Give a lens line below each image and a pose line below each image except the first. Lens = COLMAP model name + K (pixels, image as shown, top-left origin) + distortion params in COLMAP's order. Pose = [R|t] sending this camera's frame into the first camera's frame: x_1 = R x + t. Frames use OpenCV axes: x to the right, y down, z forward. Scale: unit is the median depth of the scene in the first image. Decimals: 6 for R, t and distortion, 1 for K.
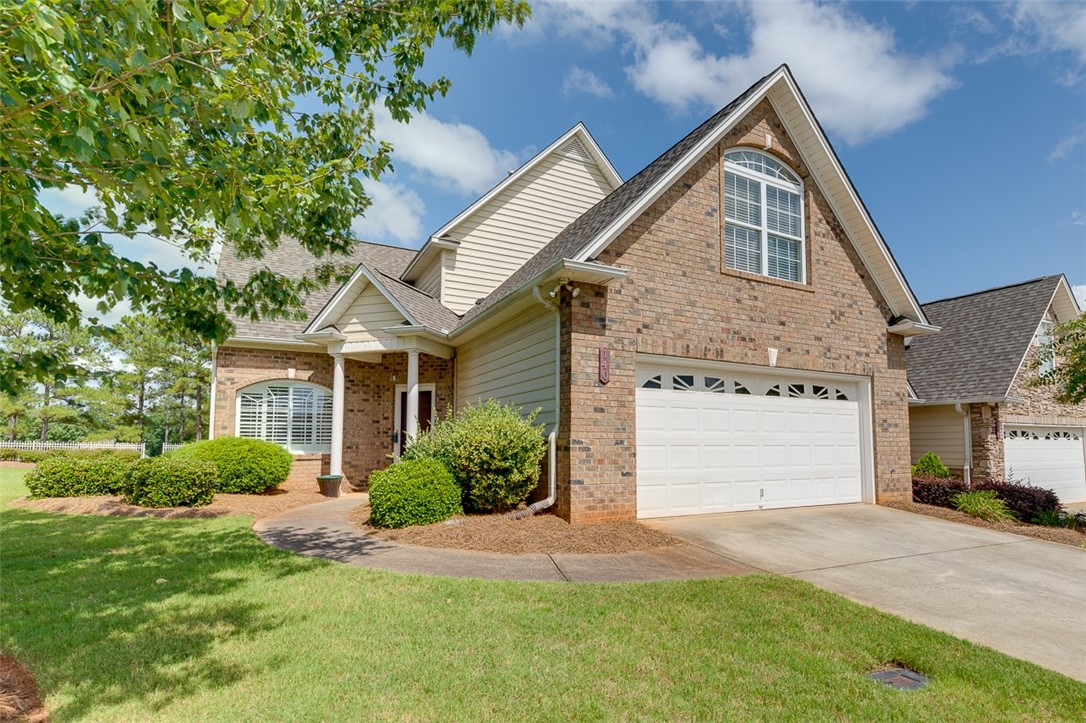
lens RADIAL K [[484.3, 0, 543.0], [0, 484.3, 361.5], [0, 0, 1]] dist [0.004360, 0.000349]
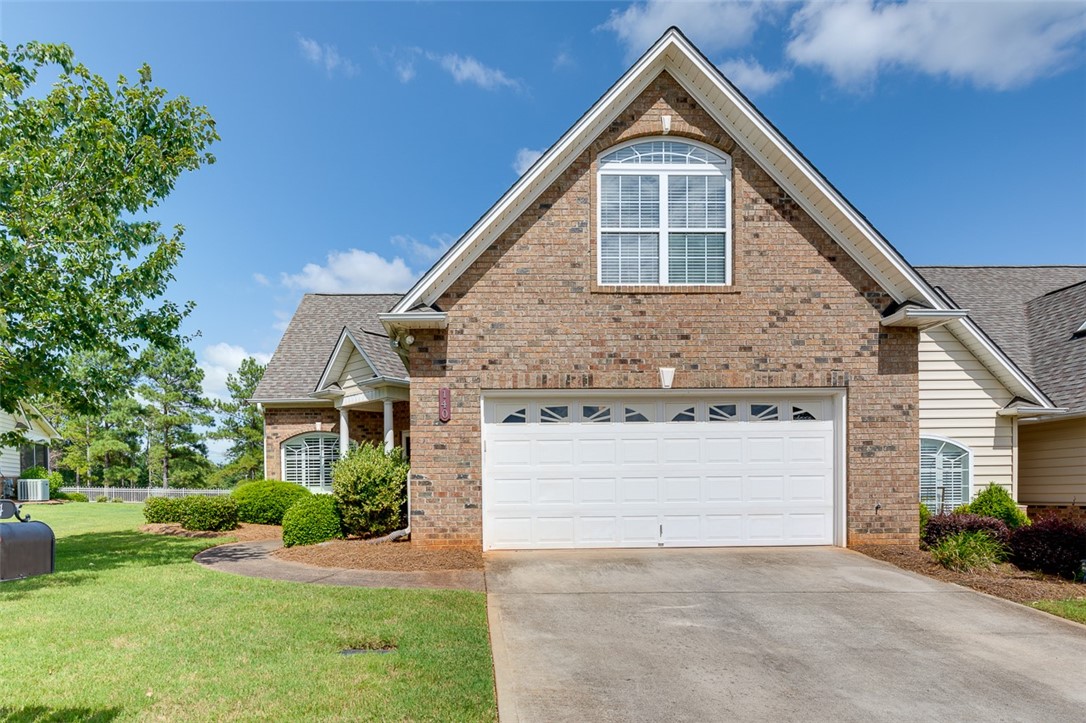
lens RADIAL K [[569.2, 0, 542.9], [0, 569.2, 429.4], [0, 0, 1]] dist [-0.003367, -0.000061]
pose [[0.908831, -0.057453, -0.413190, 0.691253], [0.082981, 0.995575, 0.044088, 0.020379], [0.408829, -0.074356, 0.909577, -0.040444]]
